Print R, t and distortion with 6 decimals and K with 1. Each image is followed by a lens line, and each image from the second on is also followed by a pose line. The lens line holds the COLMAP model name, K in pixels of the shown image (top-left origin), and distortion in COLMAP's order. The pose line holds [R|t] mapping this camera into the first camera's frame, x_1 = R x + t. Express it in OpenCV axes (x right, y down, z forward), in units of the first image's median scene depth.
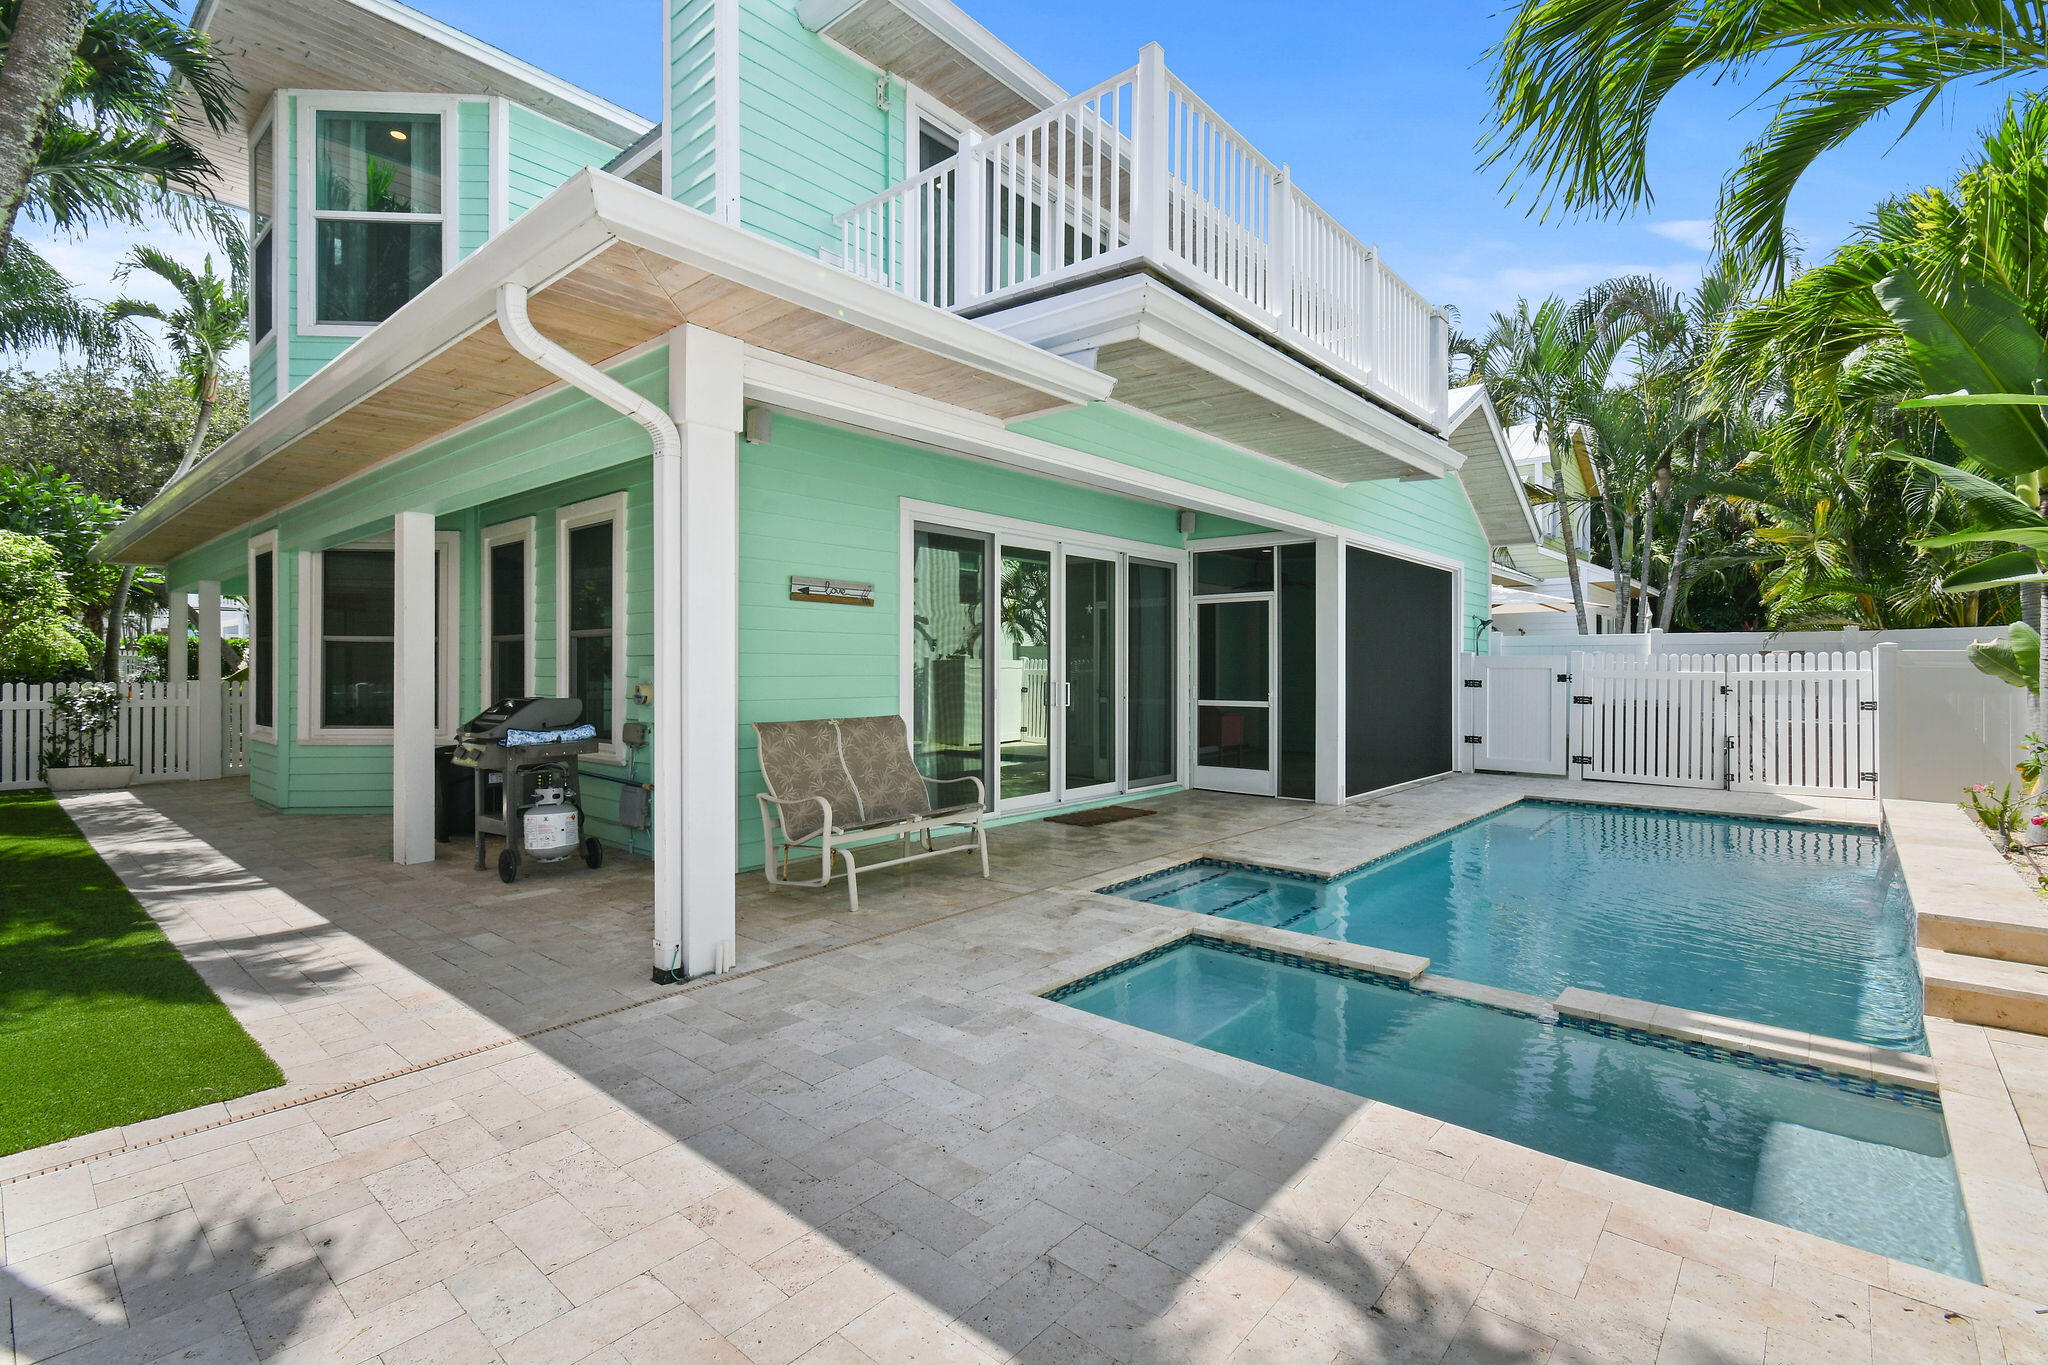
lens RADIAL K [[925.3, 0, 1013.9], [0, 925.3, 673.3], [0, 0, 1]] dist [0.003201, -0.001031]
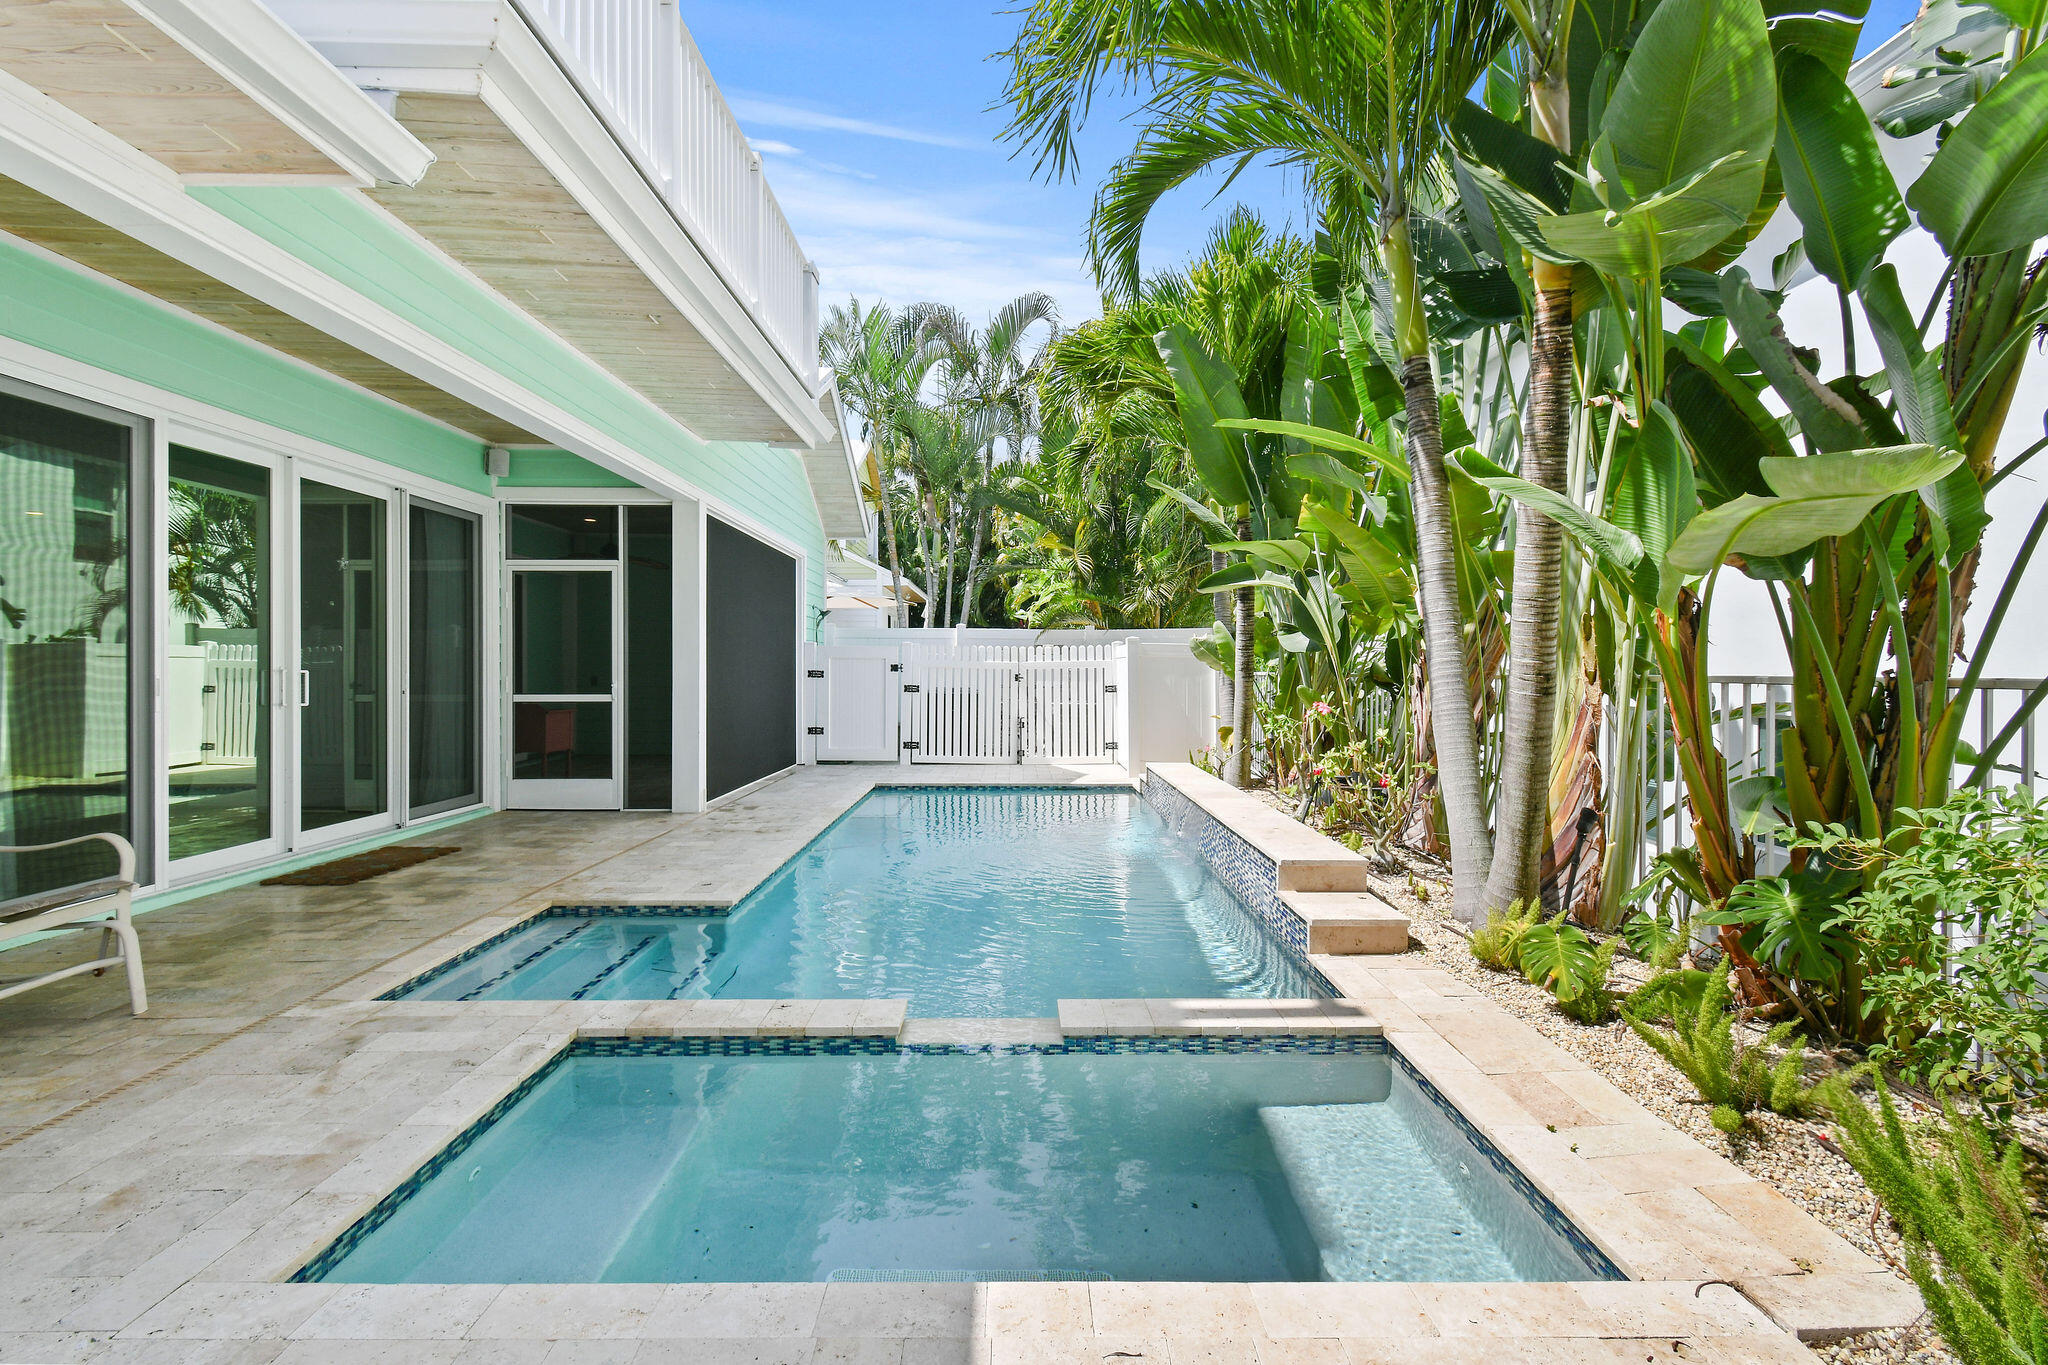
lens RADIAL K [[925.3, 0, 1013.9], [0, 925.3, 673.3], [0, 0, 1]] dist [0.003201, -0.001031]
pose [[0.744028, -0.002954, 0.668142, -0.007563], [0.002273, 0.999996, 0.001891, 0.011639], [-0.668145, 0.000112, 0.744031, 0.162300]]
